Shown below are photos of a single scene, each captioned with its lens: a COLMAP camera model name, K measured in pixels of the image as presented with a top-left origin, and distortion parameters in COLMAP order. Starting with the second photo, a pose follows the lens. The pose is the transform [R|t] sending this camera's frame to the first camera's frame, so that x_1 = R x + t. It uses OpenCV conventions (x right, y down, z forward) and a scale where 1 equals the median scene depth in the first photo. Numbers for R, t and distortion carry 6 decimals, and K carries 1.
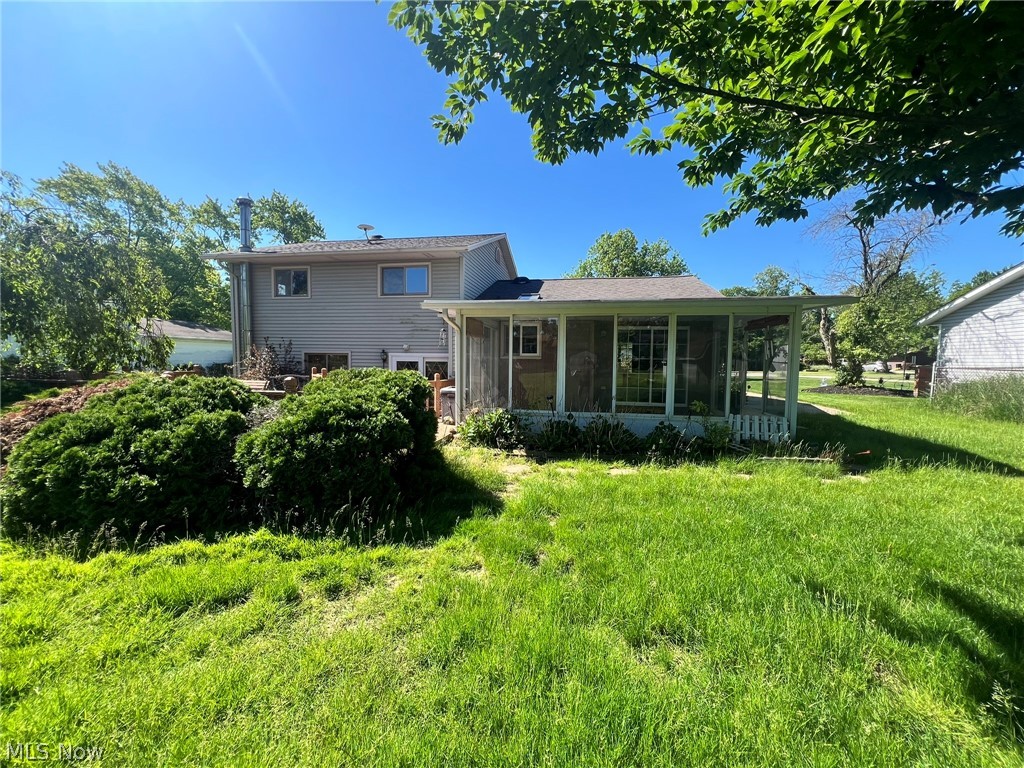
lens RADIAL K [[414.2, 0, 522.5], [0, 414.2, 386.9], [0, 0, 1]] dist [0.002264, 0.000450]
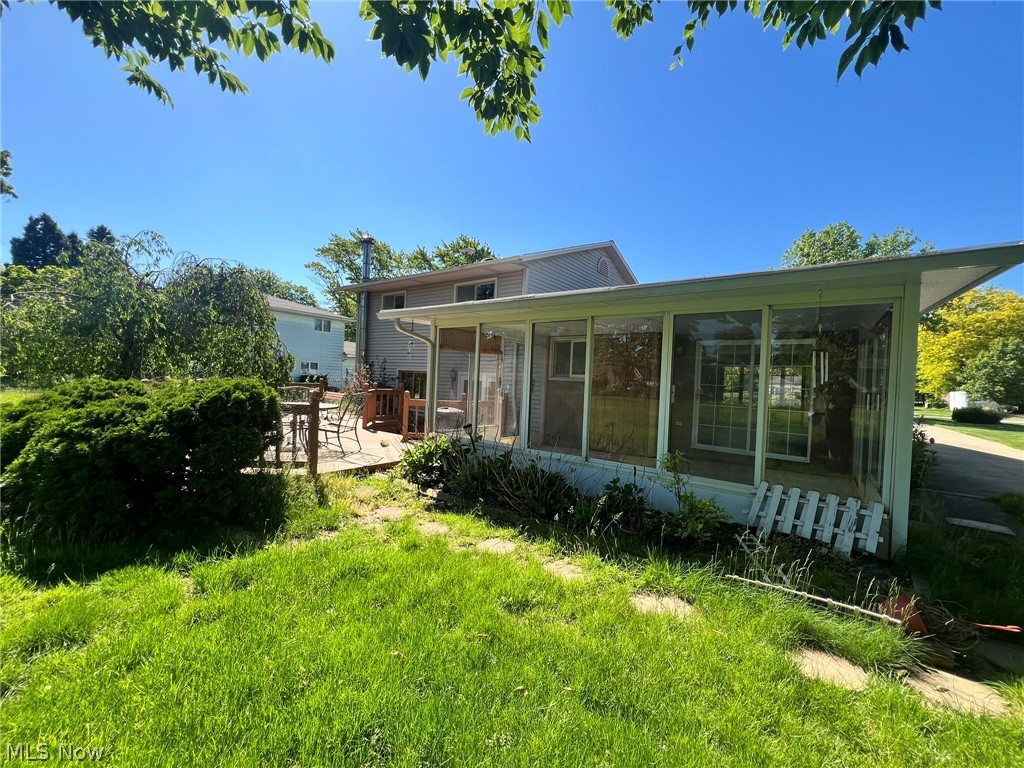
lens RADIAL K [[417.8, 0, 512.0], [0, 417.8, 384.0], [0, 0, 1]] dist [-0.000450, 0.000035]
pose [[0.885160, 0.034005, -0.464042, 0.117471], [-0.065028, 0.996579, -0.051011, -0.004323], [0.460720, 0.075329, 0.884343, 0.083016]]
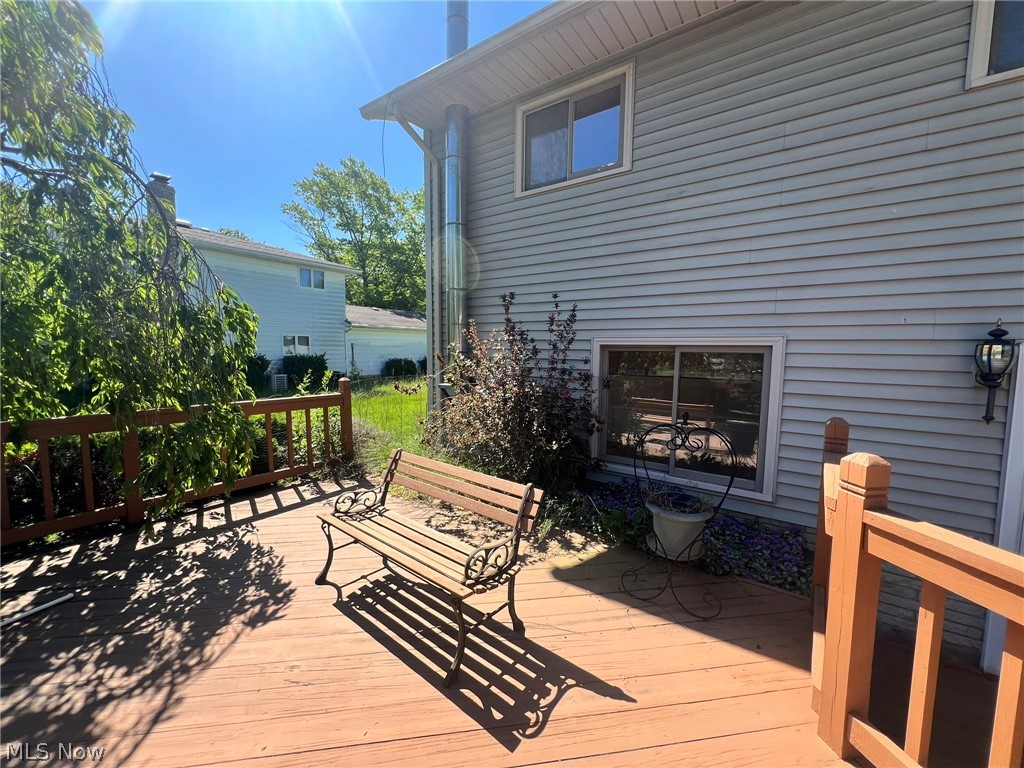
lens RADIAL K [[412.1, 0, 512.0], [0, 412.1, 384.0], [0, 0, 1]] dist [-0.001331, -0.000422]
pose [[0.899284, 0.037984, -0.435713, -0.214817], [-0.030507, 0.999243, 0.024146, -0.027198], [0.436300, -0.008422, 0.899762, 0.325038]]
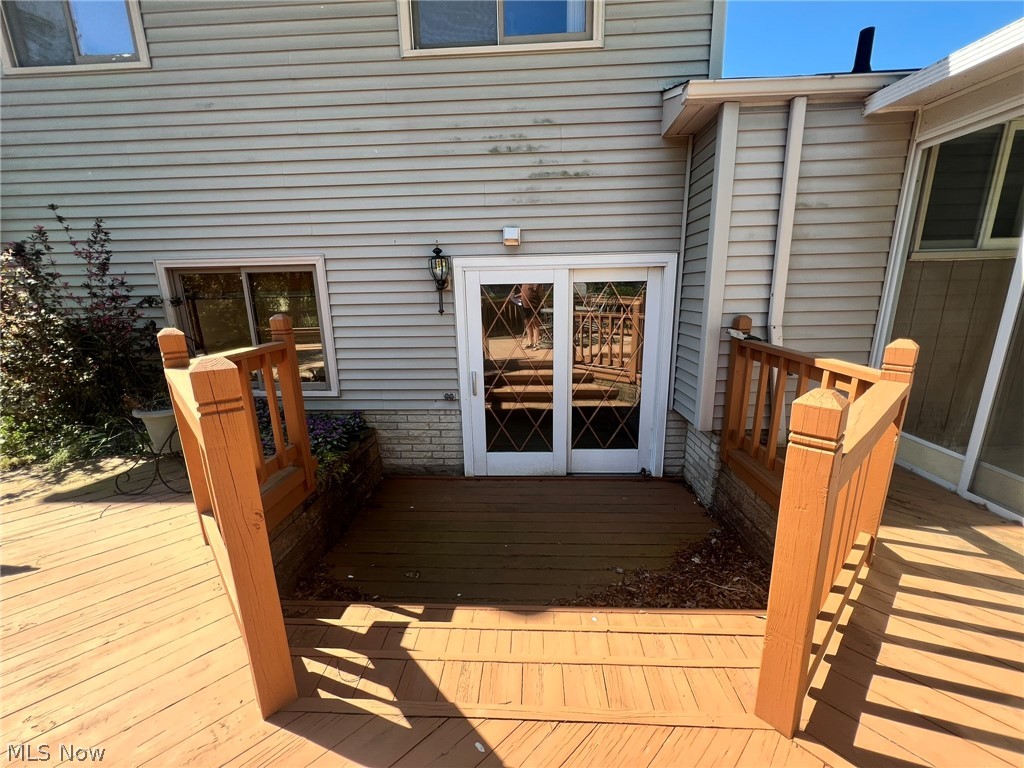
lens RADIAL K [[411.1, 0, 512.0], [0, 411.1, 384.0], [0, 0, 1]] dist [0.001078, -0.000302]
pose [[0.992324, -0.053842, 0.111324, -0.147168], [0.034657, 0.985248, 0.167589, -0.018325], [-0.118705, -0.162445, 0.979551, 0.314855]]
